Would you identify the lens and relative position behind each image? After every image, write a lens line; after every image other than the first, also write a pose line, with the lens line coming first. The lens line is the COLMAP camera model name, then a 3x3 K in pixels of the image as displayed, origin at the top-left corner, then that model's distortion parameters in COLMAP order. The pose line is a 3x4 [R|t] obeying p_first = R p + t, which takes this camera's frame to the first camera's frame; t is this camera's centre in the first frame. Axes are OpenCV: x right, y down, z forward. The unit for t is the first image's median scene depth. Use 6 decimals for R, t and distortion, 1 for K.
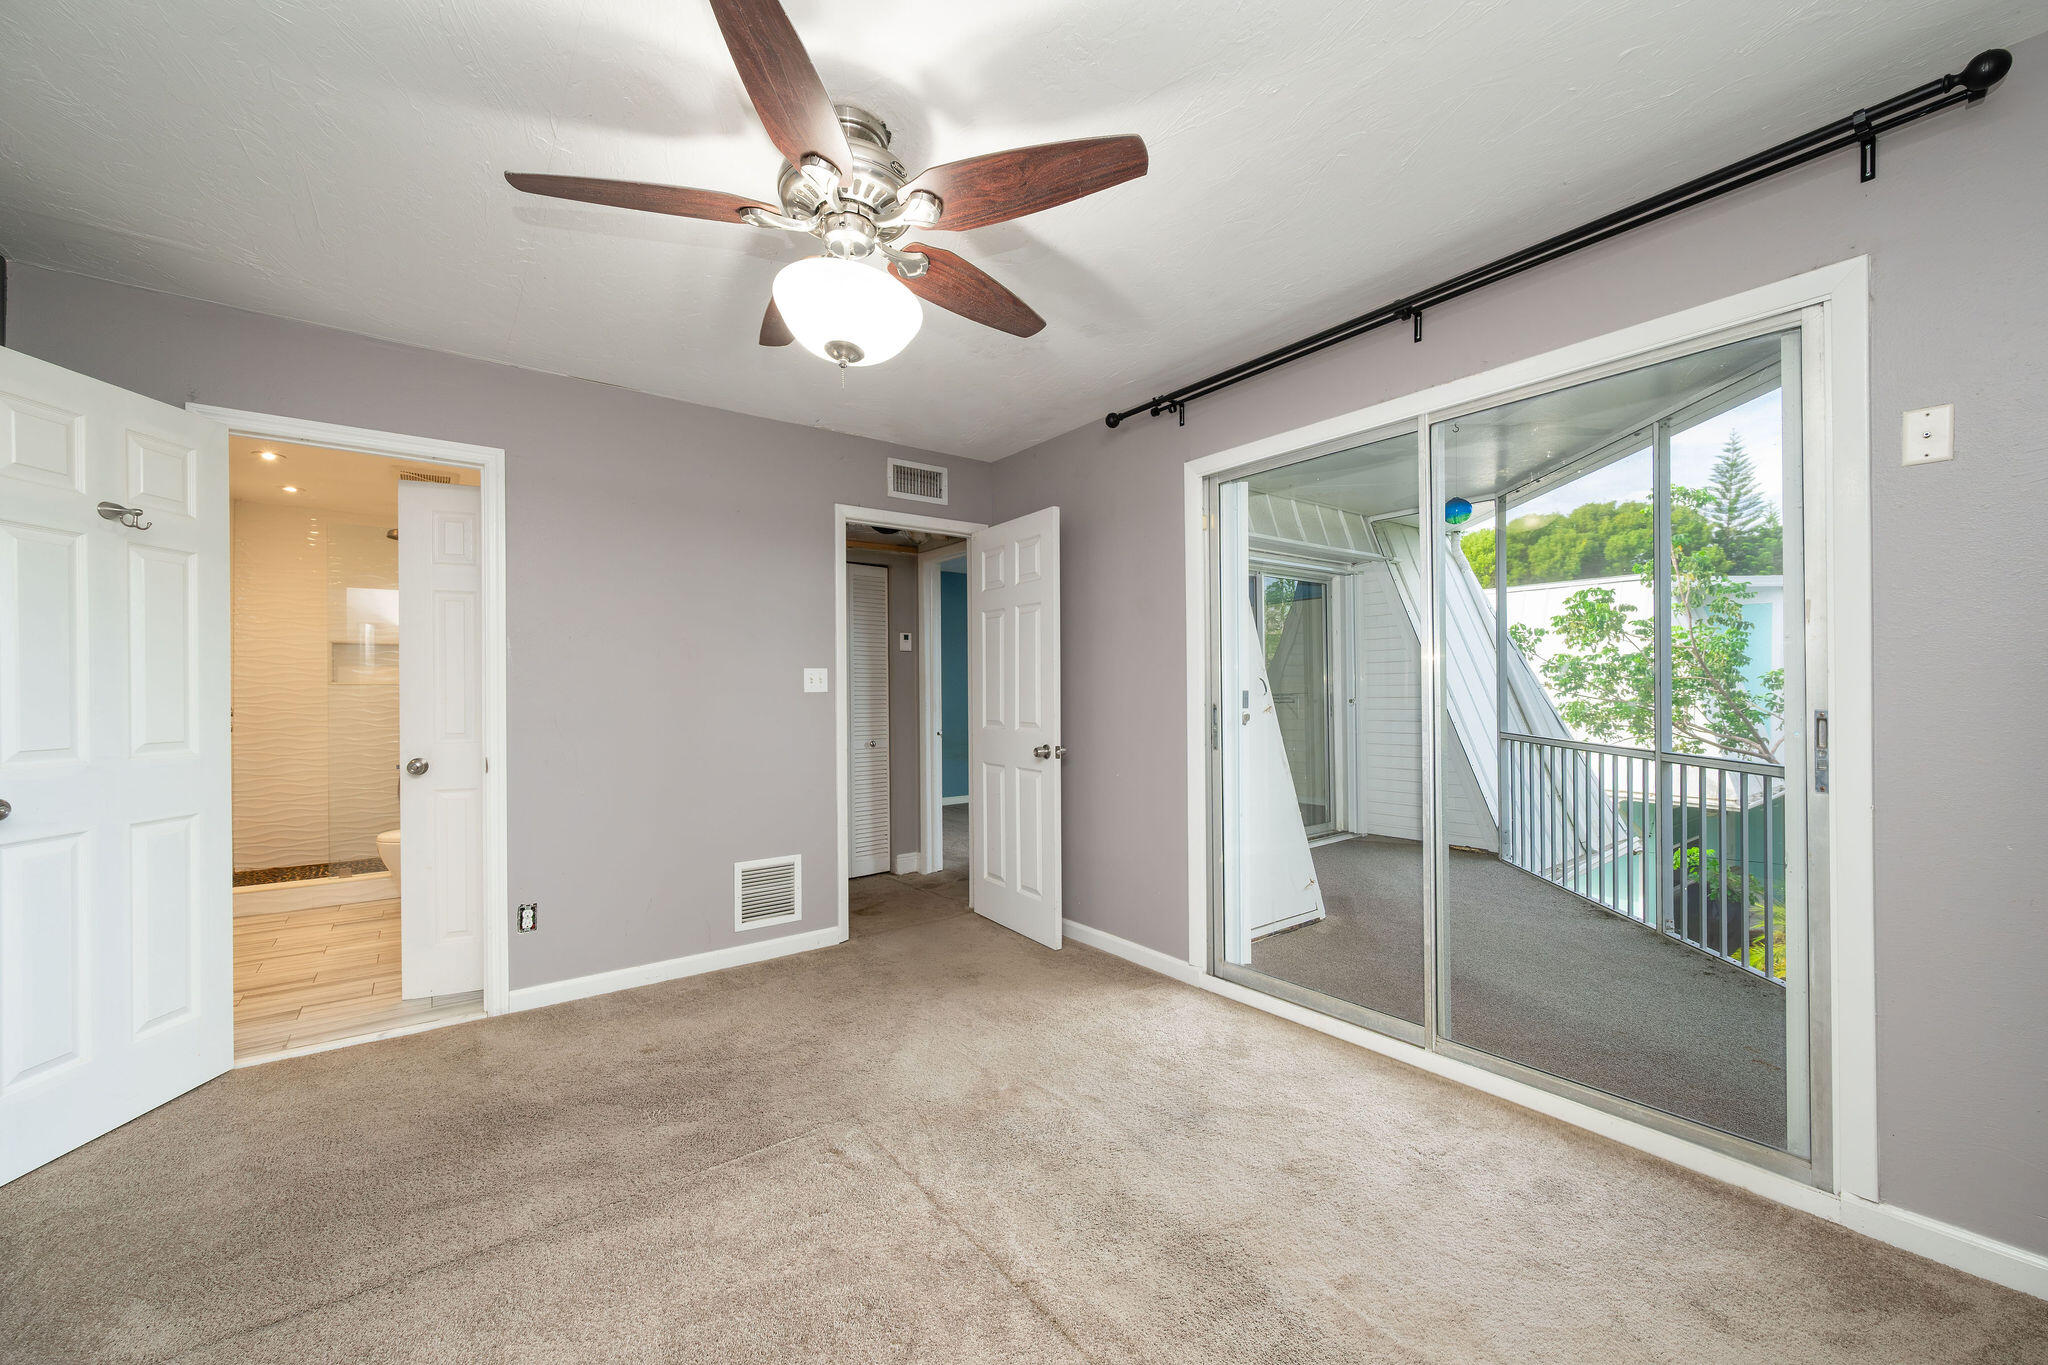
lens RADIAL K [[806.9, 0, 1026.2], [0, 806.9, 688.9], [0, 0, 1]] dist [-0.000930, 0.000217]
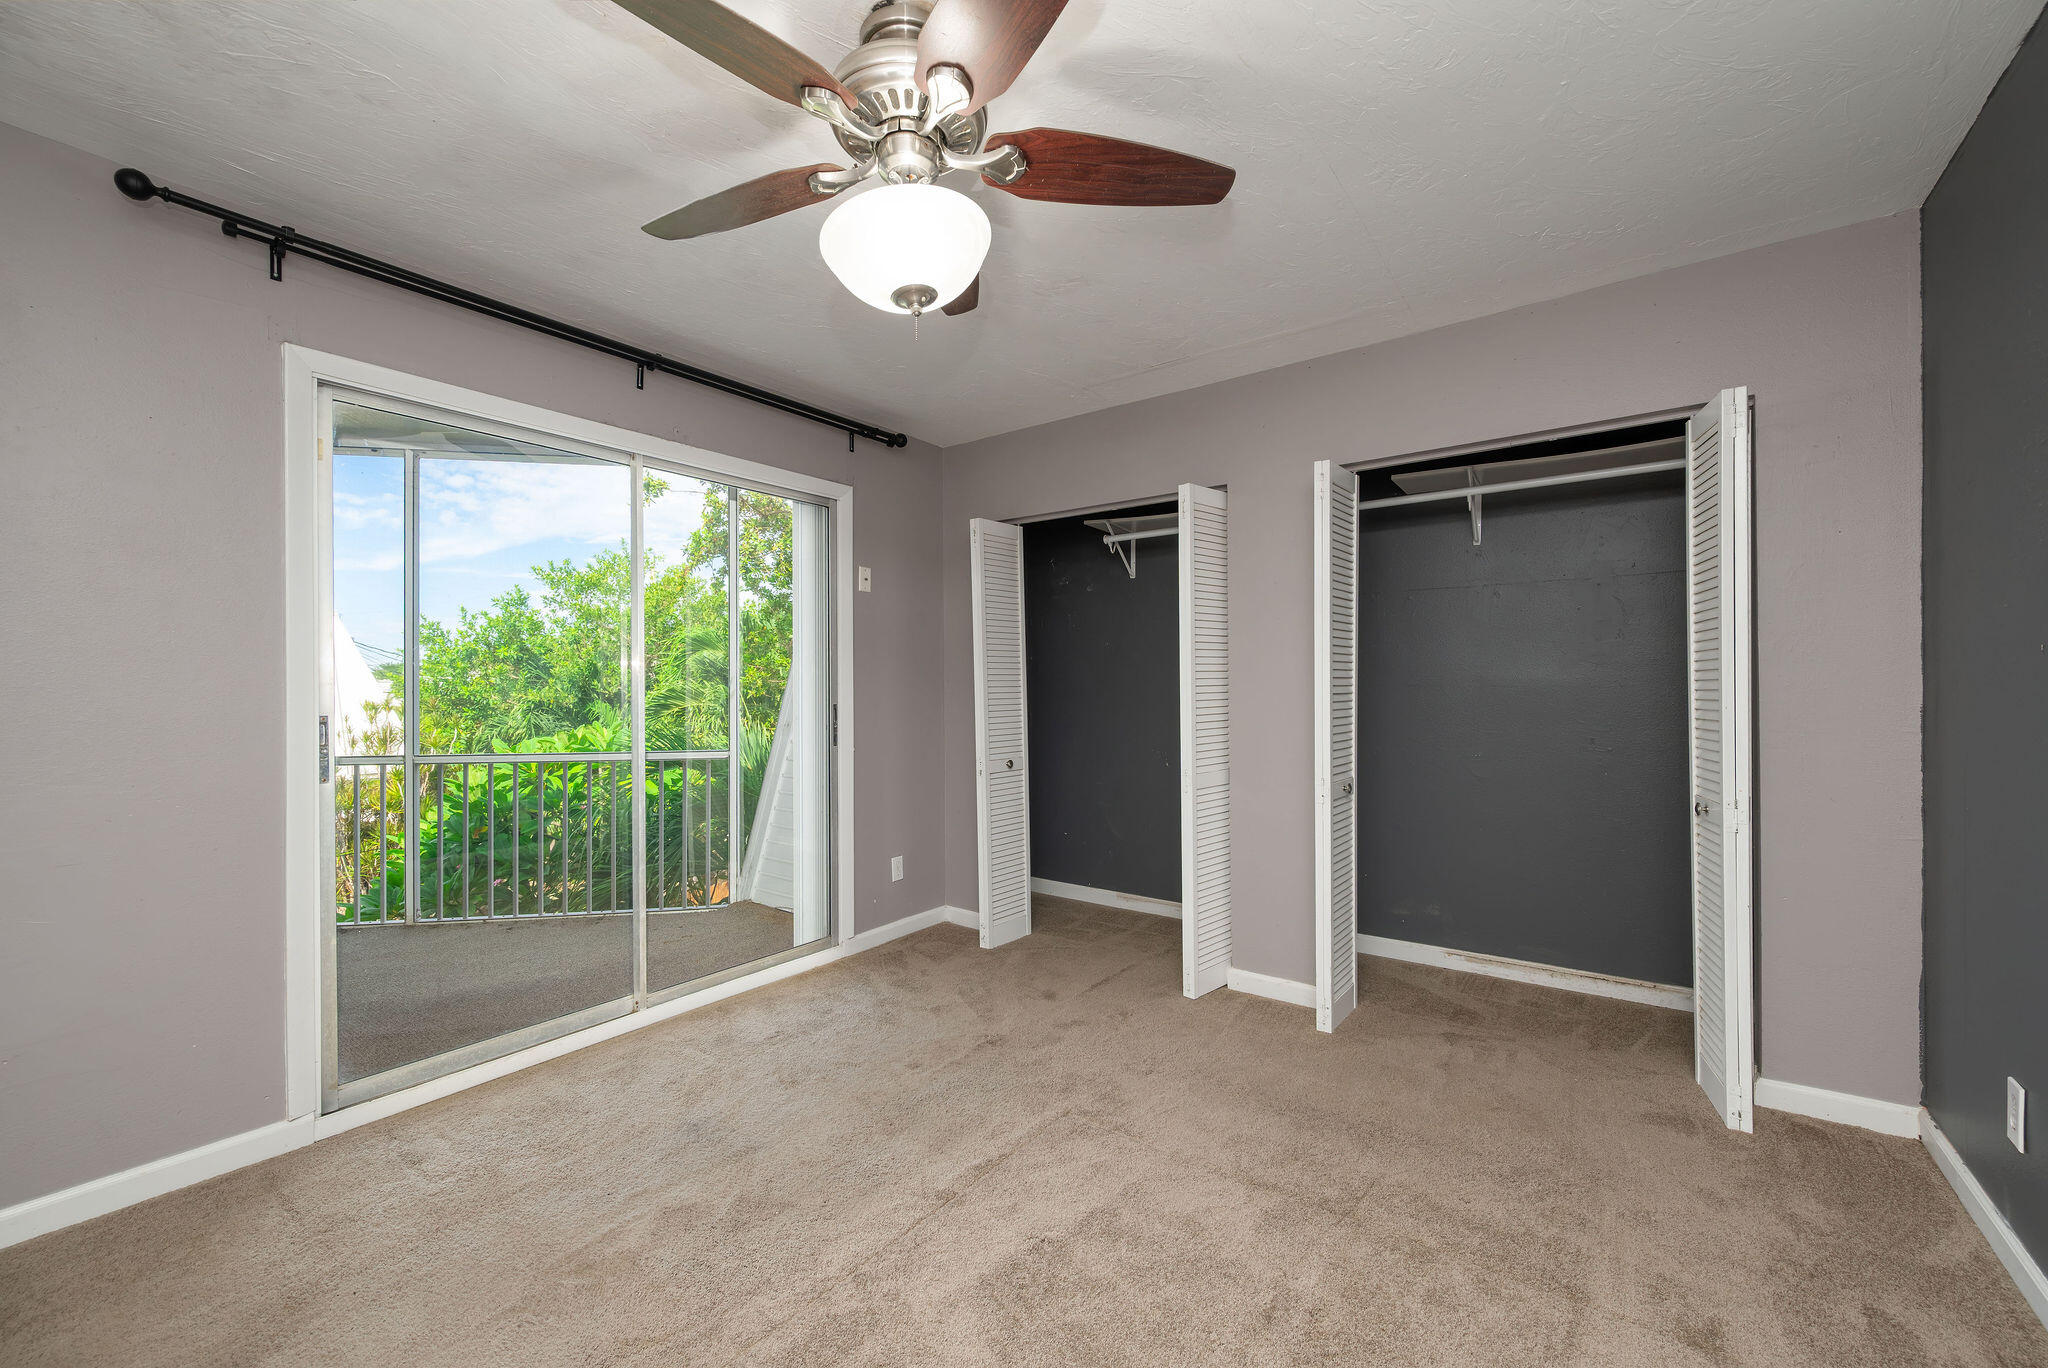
lens RADIAL K [[816.6, 0, 1024.0], [0, 816.6, 684.0], [0, 0, 1]] dist [0.000358, 0.000035]
pose [[-0.285005, 0.014406, 0.958418, -0.885510], [0.003476, 0.999896, -0.013996, 0.005798], [-0.958520, -0.000657, -0.285025, 0.926479]]
